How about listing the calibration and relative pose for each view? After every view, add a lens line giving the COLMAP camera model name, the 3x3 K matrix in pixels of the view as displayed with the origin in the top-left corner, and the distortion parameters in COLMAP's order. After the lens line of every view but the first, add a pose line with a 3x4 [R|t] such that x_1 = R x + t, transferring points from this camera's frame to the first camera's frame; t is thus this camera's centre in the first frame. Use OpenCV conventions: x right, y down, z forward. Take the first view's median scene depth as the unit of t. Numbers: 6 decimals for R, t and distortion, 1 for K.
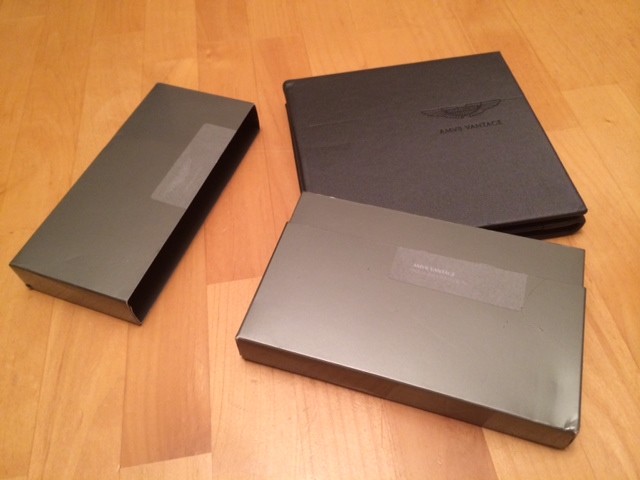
lens RADIAL K [[546.7, 0, 320.0], [0, 546.7, 240.0], [0, 0, 1]] dist [0.059392, -0.087993]
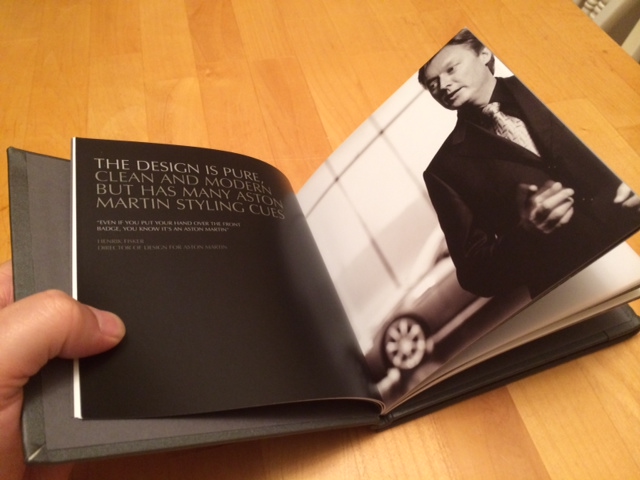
lens RADIAL K [[546.7, 0, 320.0], [0, 546.7, 240.0], [0, 0, 1]] dist [0.059392, -0.087993]
pose [[0.994869, -0.027417, 0.097385, -0.131032], [0.034567, 0.996769, -0.072500, 0.074676], [-0.095083, 0.075494, 0.992603, -0.035646]]
